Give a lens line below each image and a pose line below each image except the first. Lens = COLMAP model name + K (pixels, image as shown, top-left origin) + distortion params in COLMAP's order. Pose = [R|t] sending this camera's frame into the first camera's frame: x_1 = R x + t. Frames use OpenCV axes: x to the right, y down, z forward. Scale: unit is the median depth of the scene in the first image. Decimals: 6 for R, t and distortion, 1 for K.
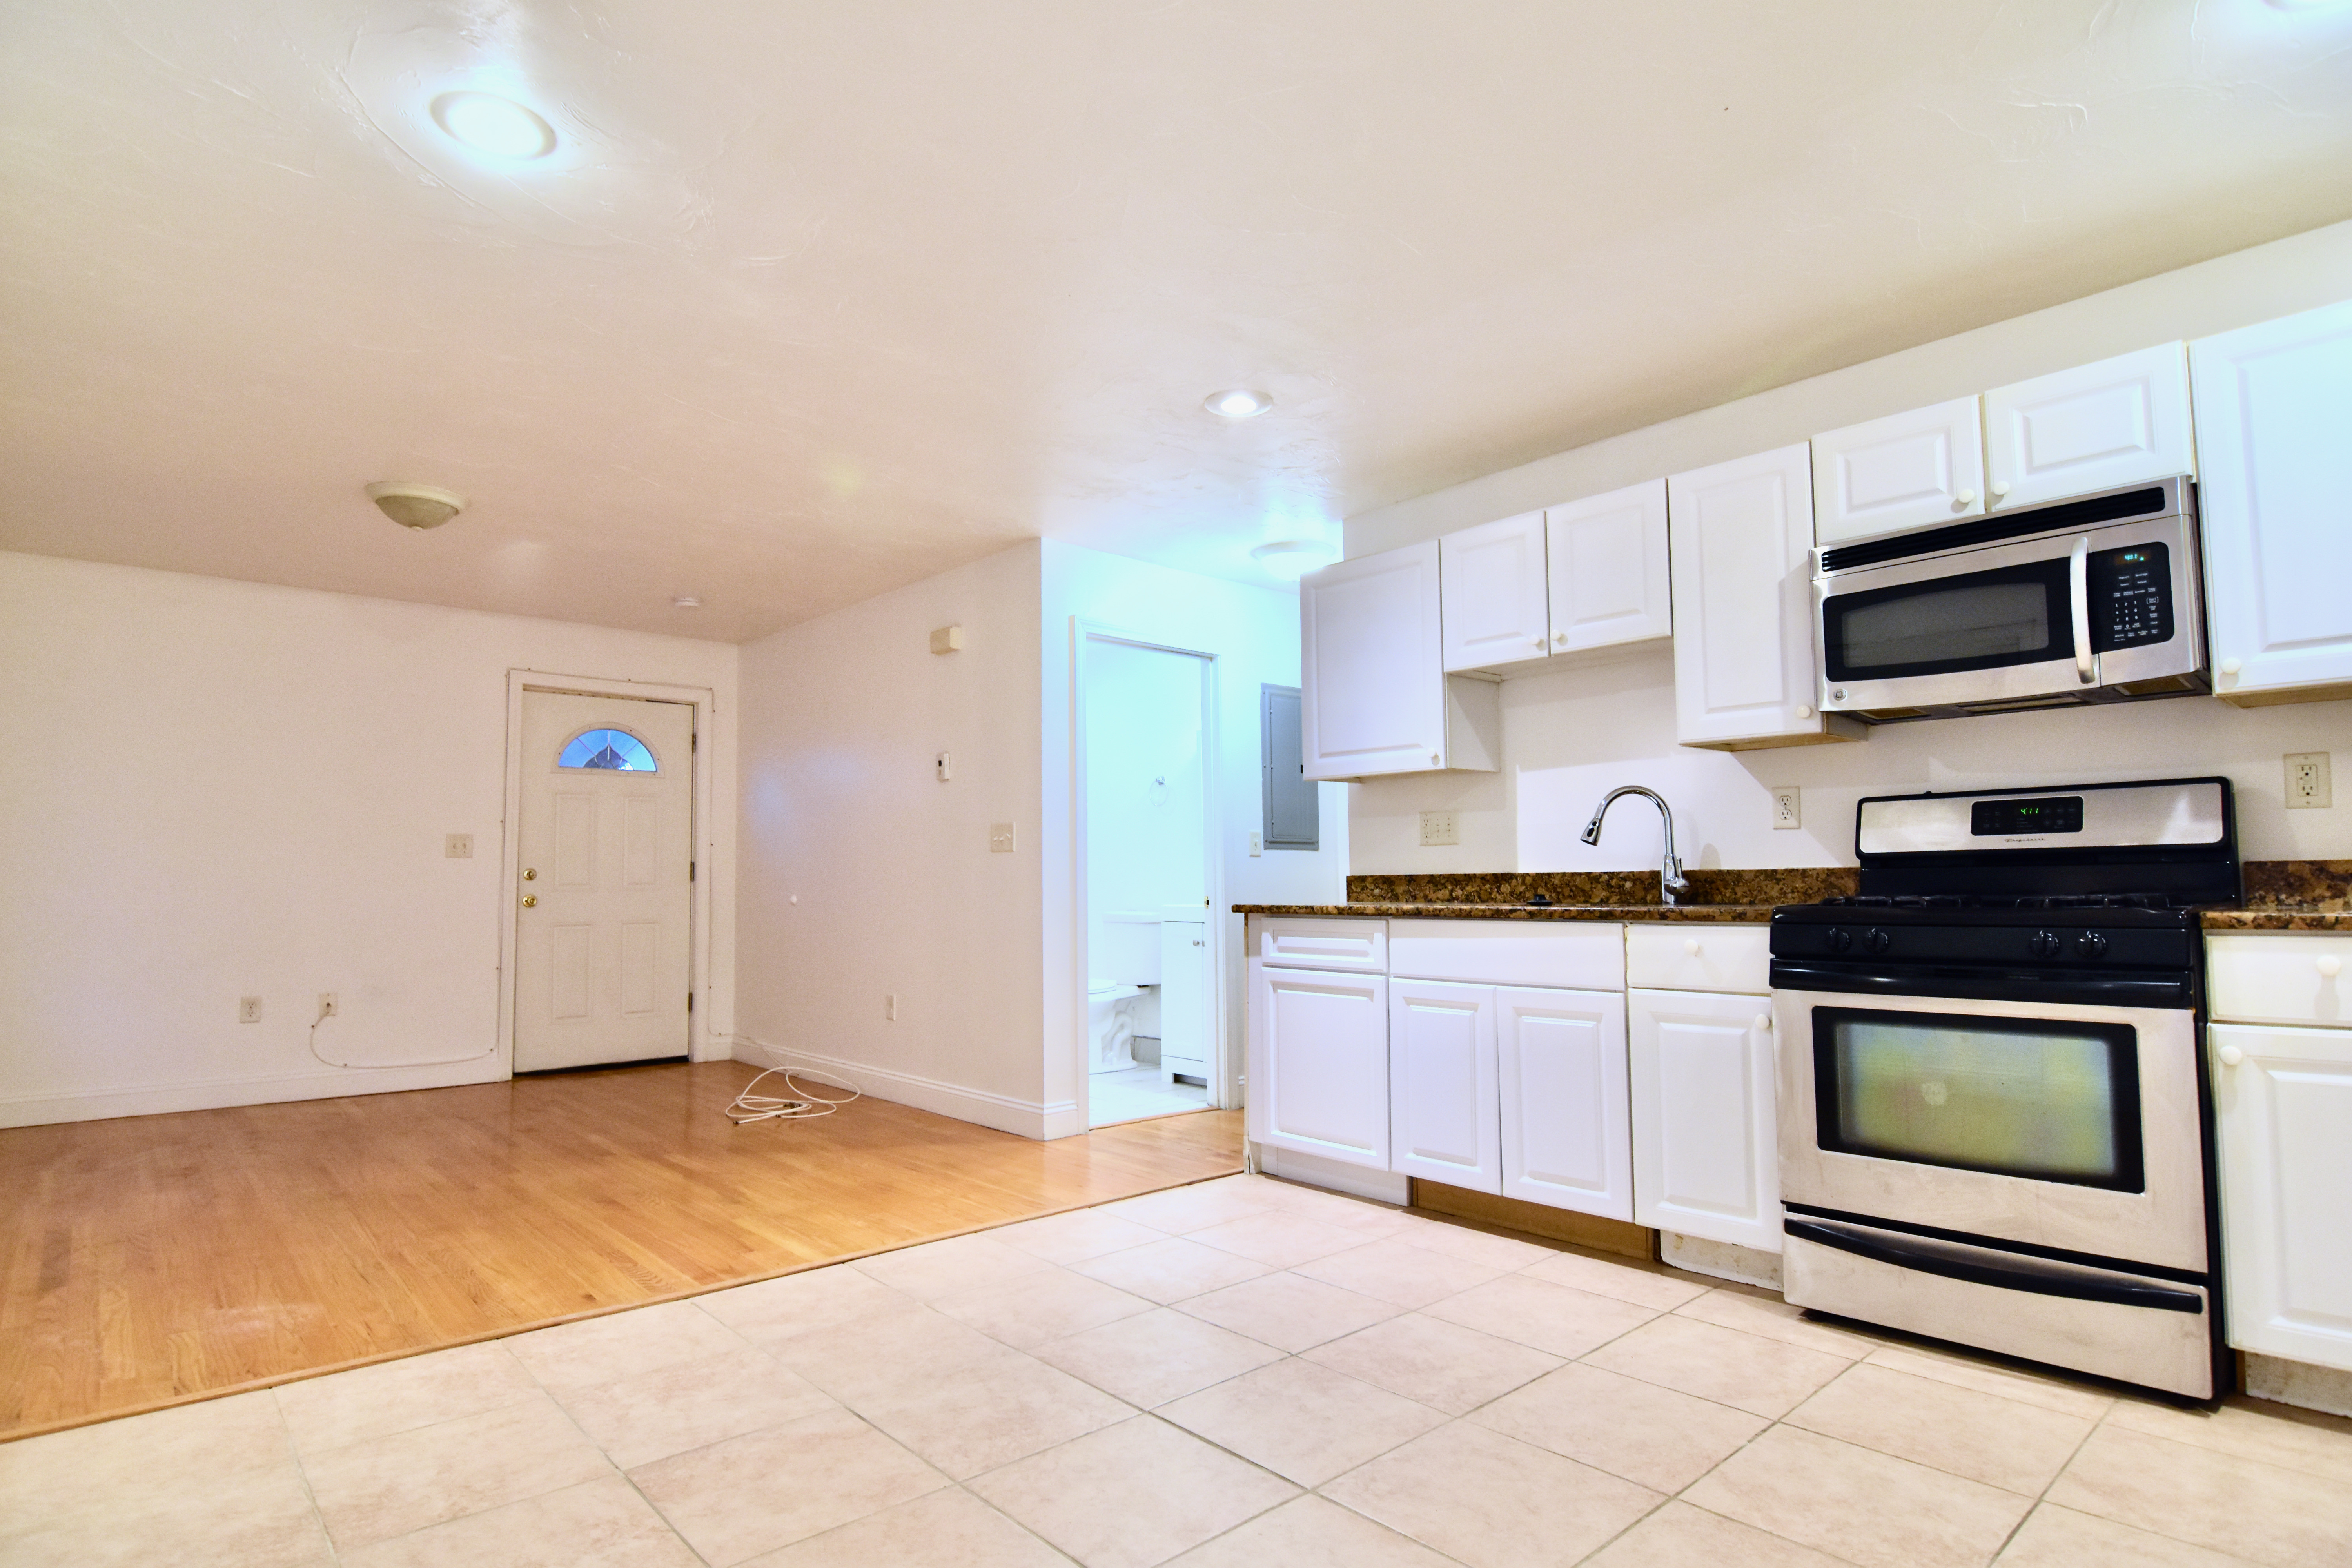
lens RADIAL K [[1221.1, 0, 1169.9], [0, 1221.1, 797.5], [0, 0, 1]] dist [0.000935, -0.015434]
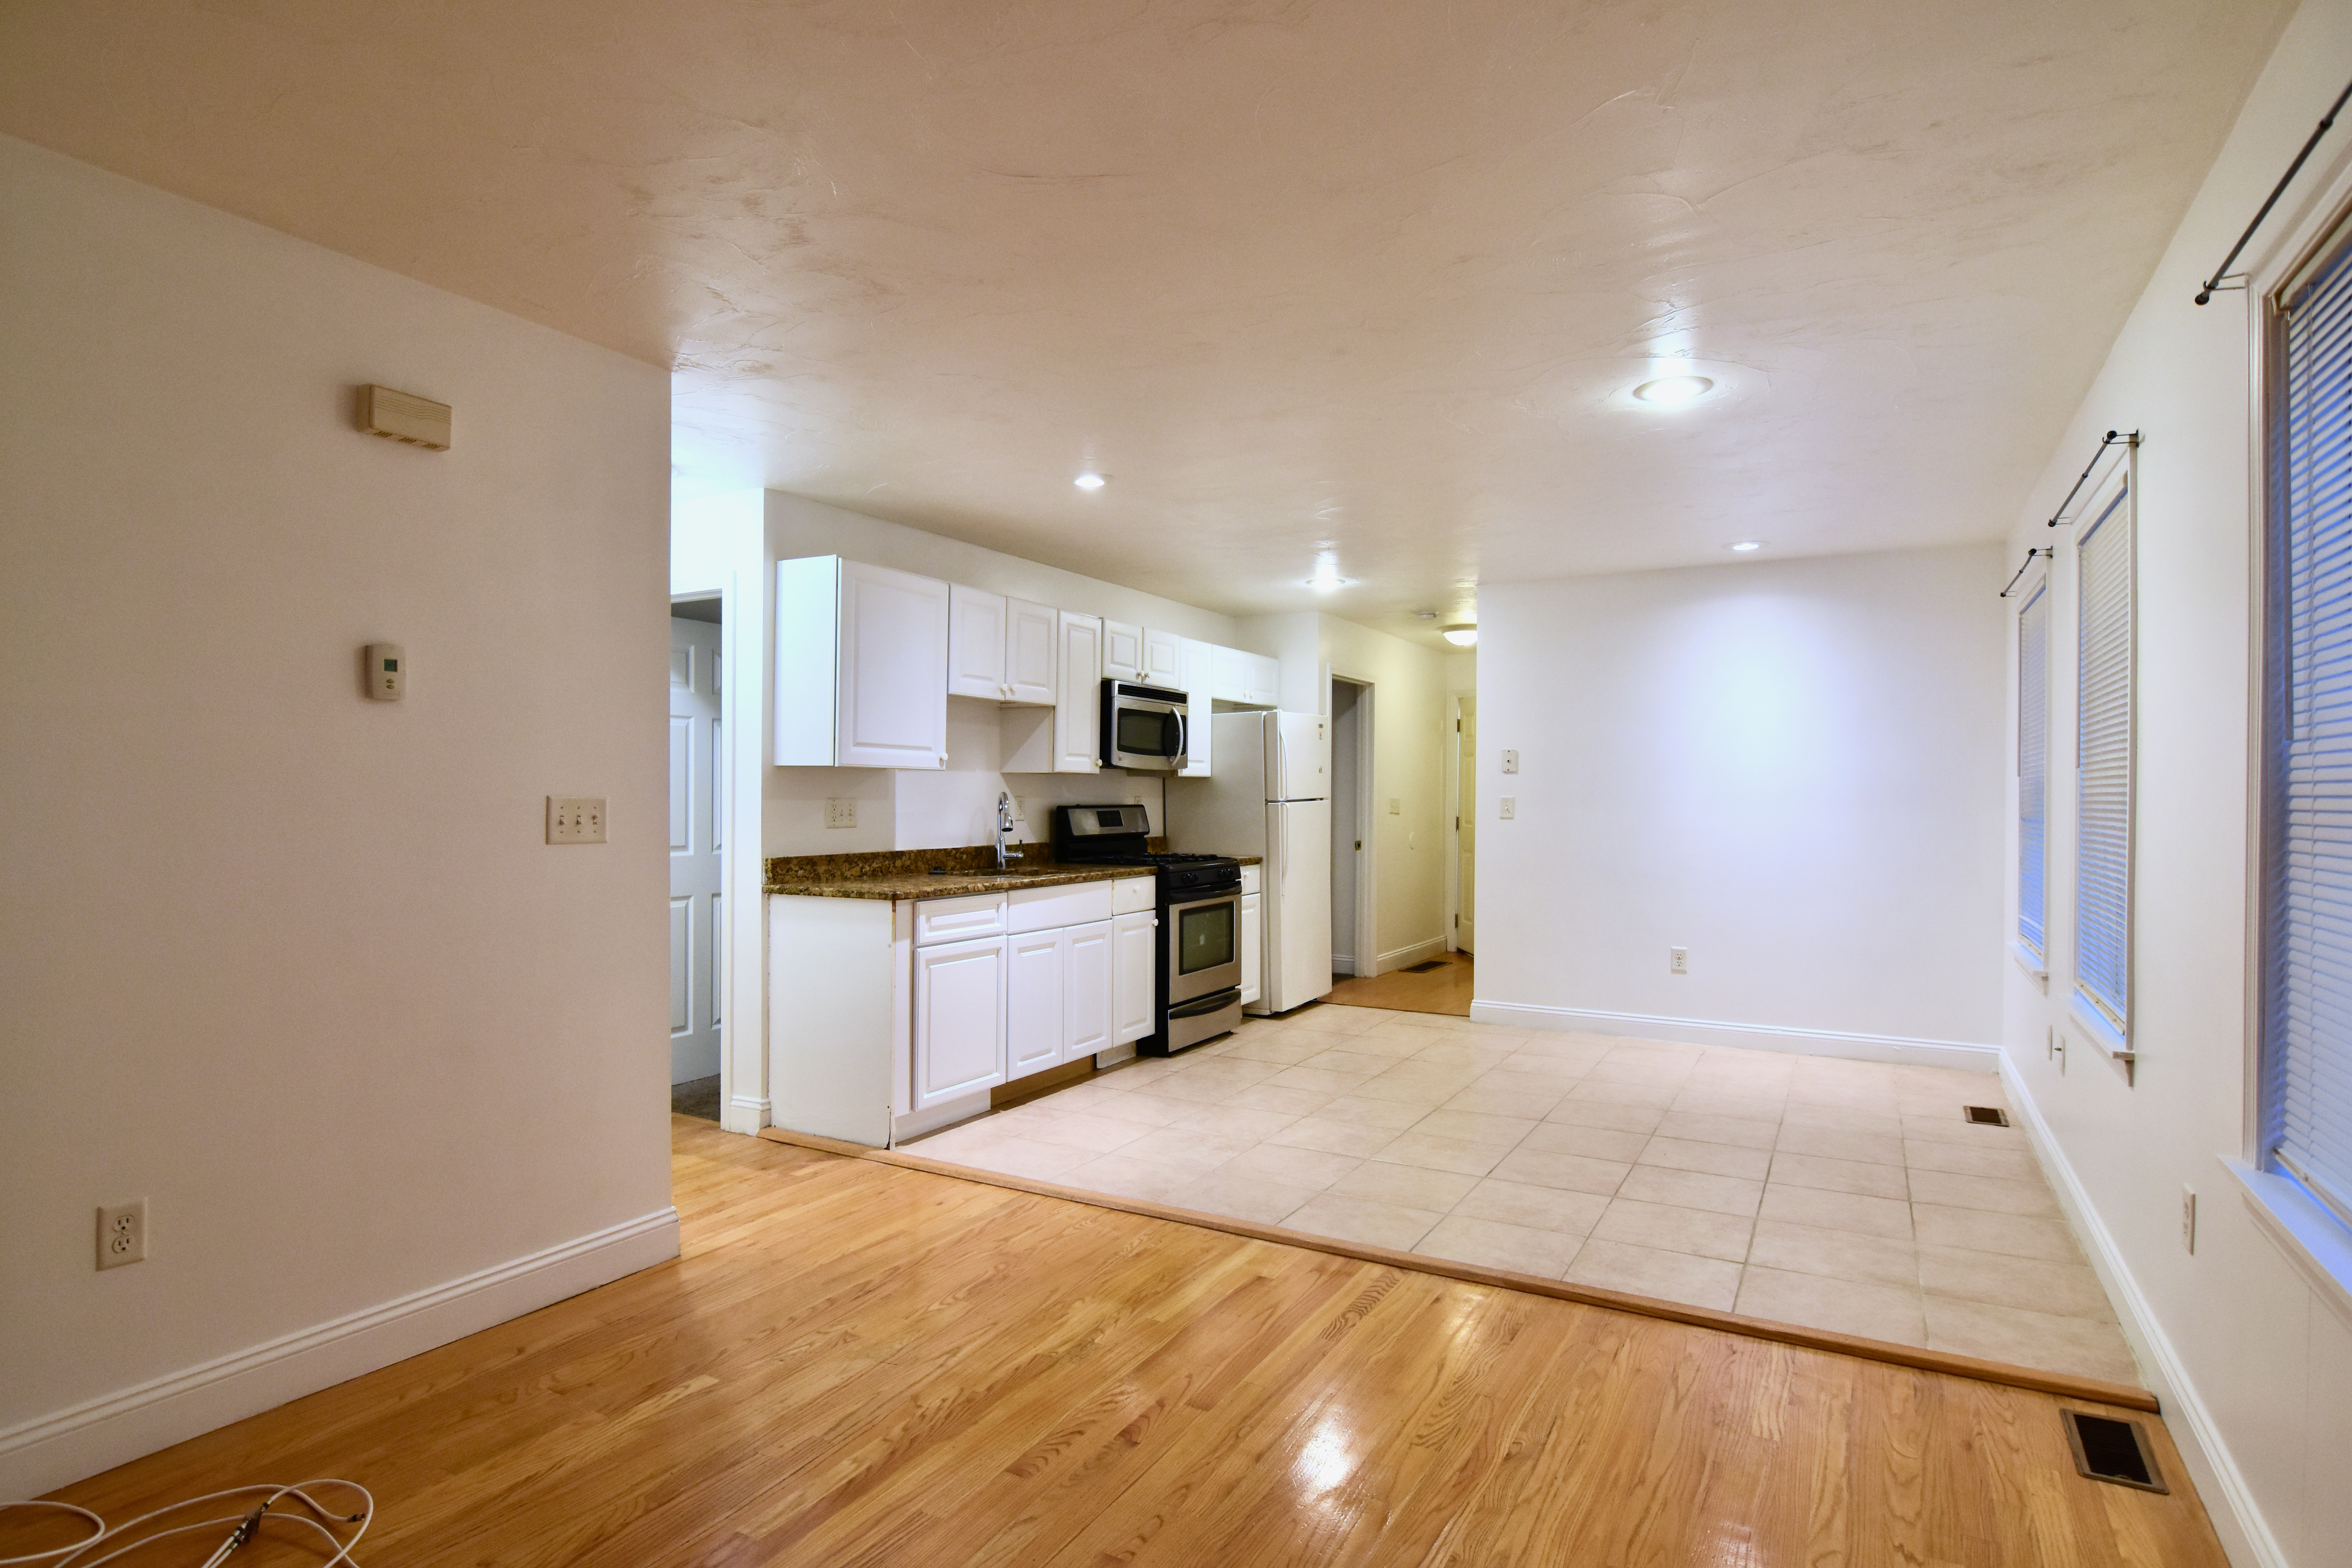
lens RADIAL K [[1221.1, 0, 1169.9], [0, 1221.1, 797.5], [0, 0, 1]] dist [0.000935, -0.015434]
pose [[-0.319704, 0.002964, 0.947513, -1.182401], [-0.072402, 0.996995, -0.027548, 0.025155], [-0.944747, -0.077409, -0.318529, 1.345487]]
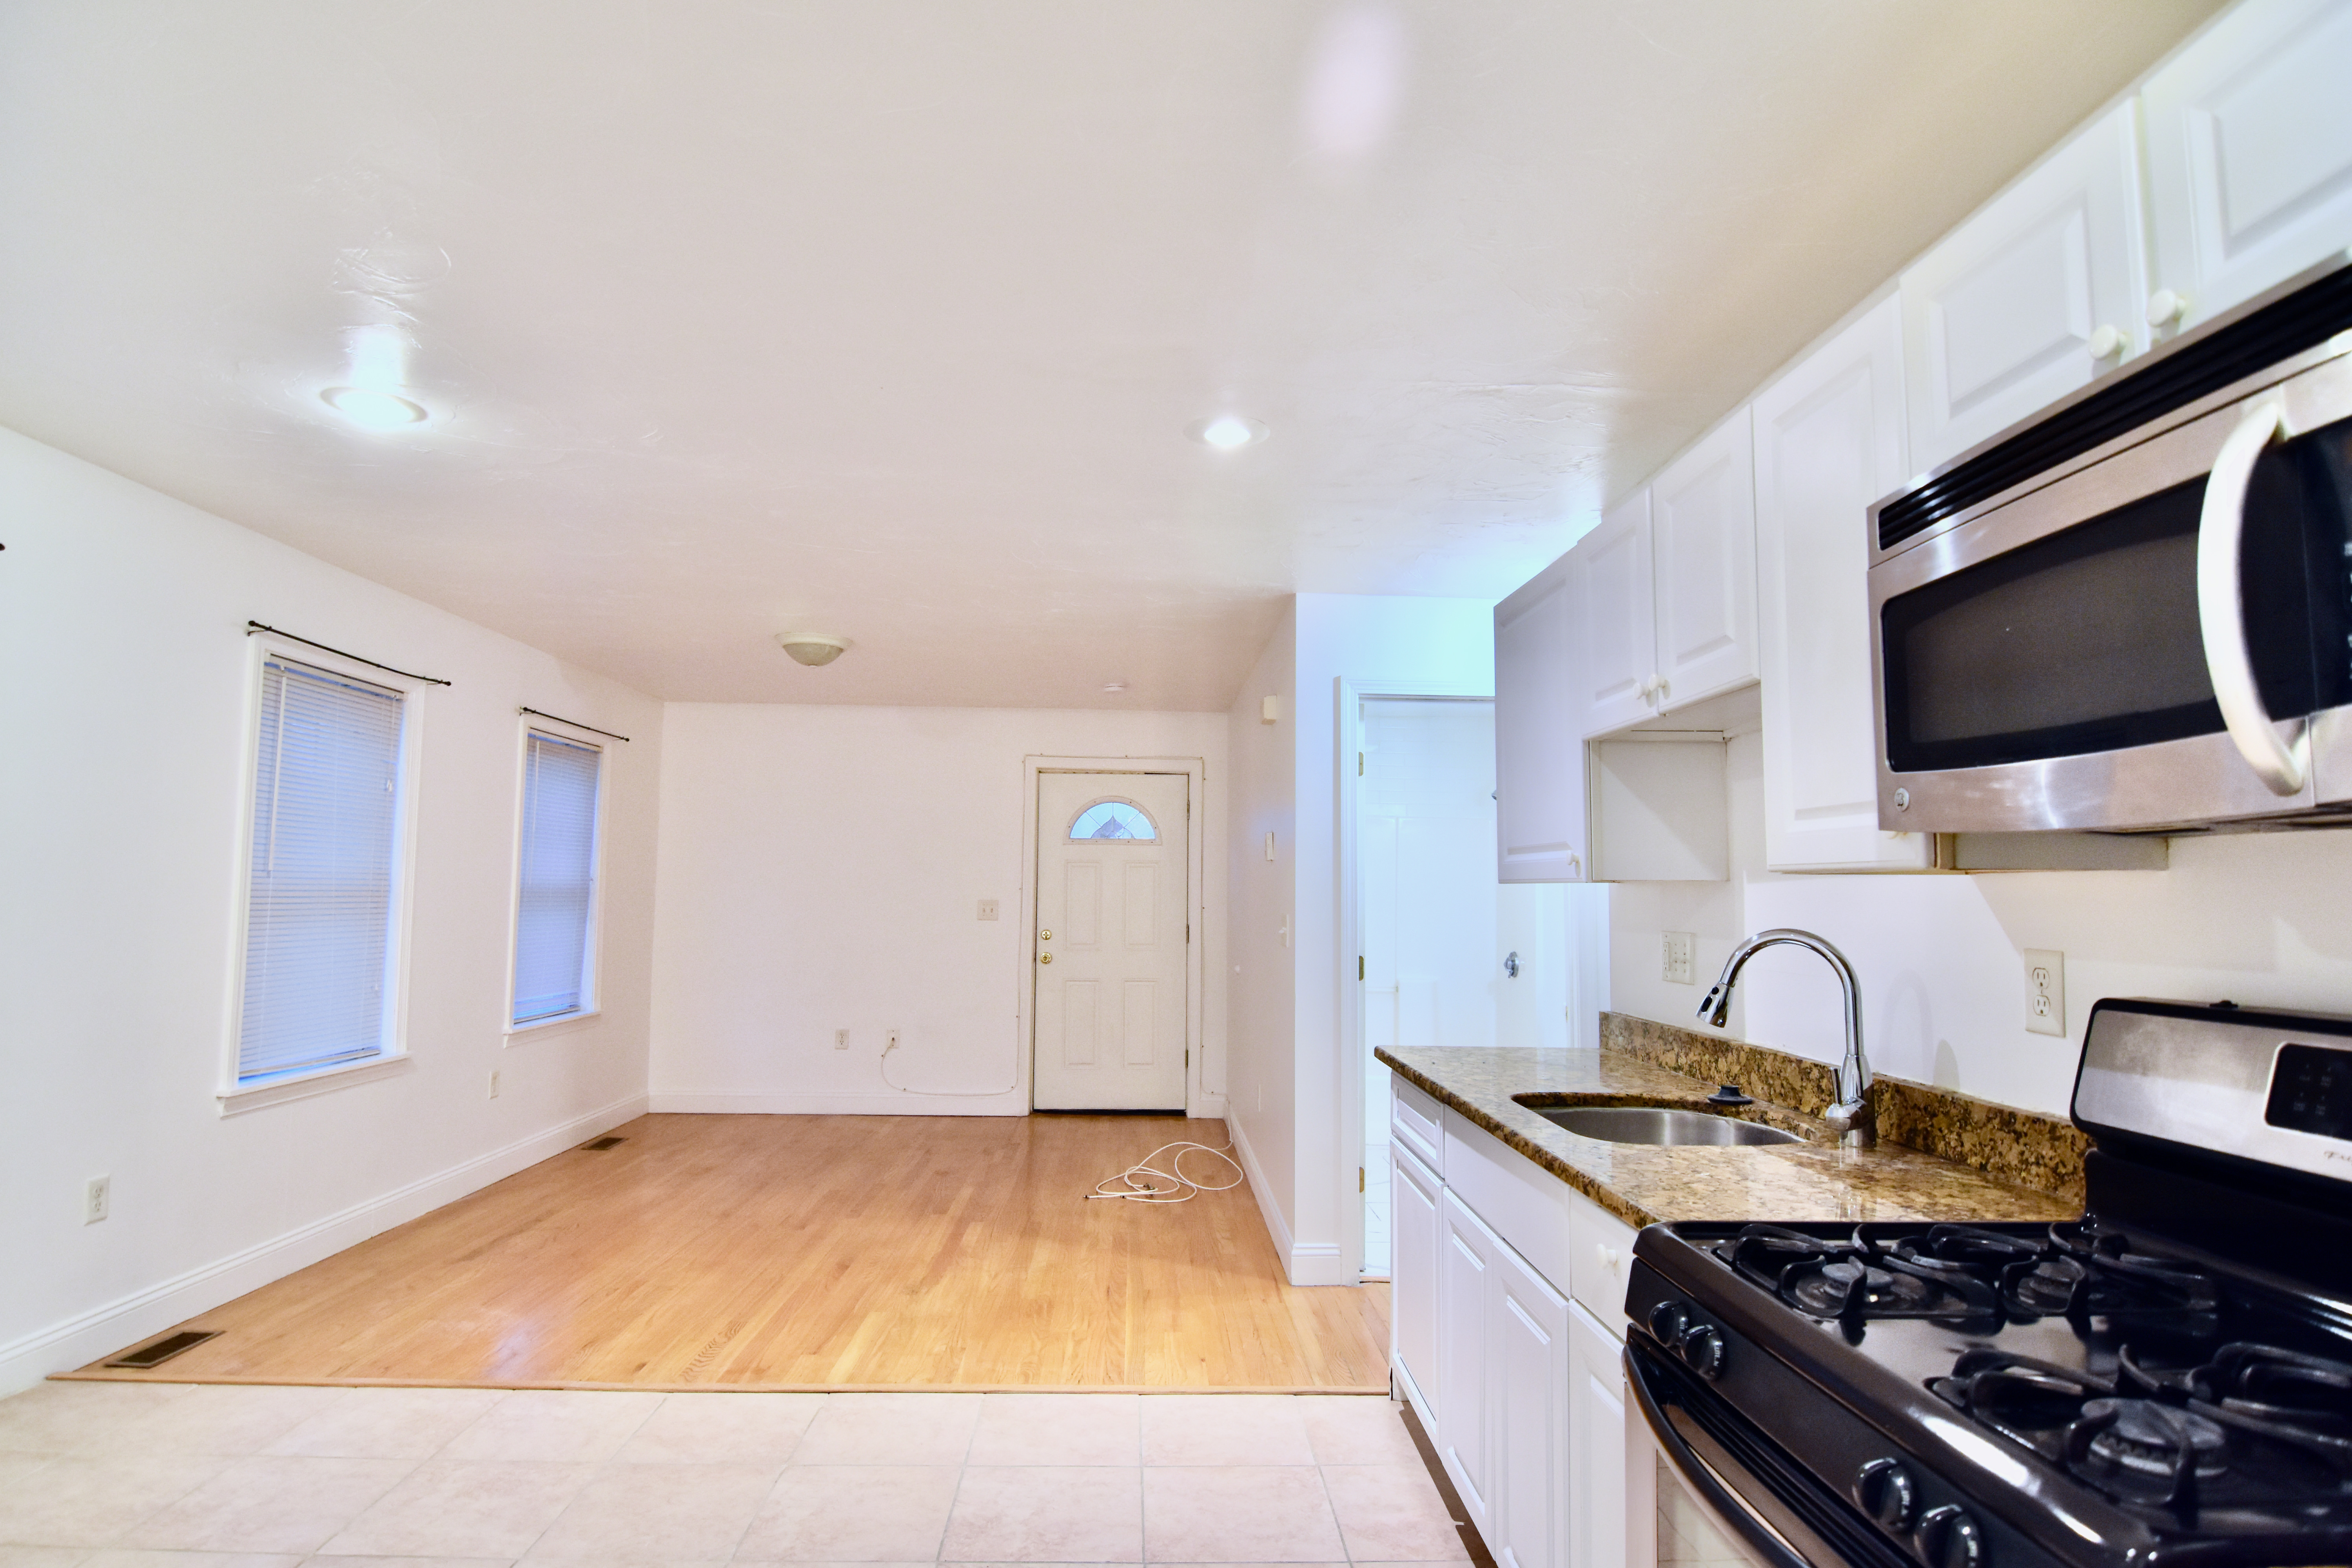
lens RADIAL K [[1221.1, 0, 1169.9], [0, 1221.1, 797.5], [0, 0, 1]] dist [0.000935, -0.015434]
pose [[0.765462, -0.034074, -0.642578, 0.555023], [0.028224, 0.999414, -0.019375, -0.072969], [0.642862, -0.003305, 0.765975, 0.380181]]
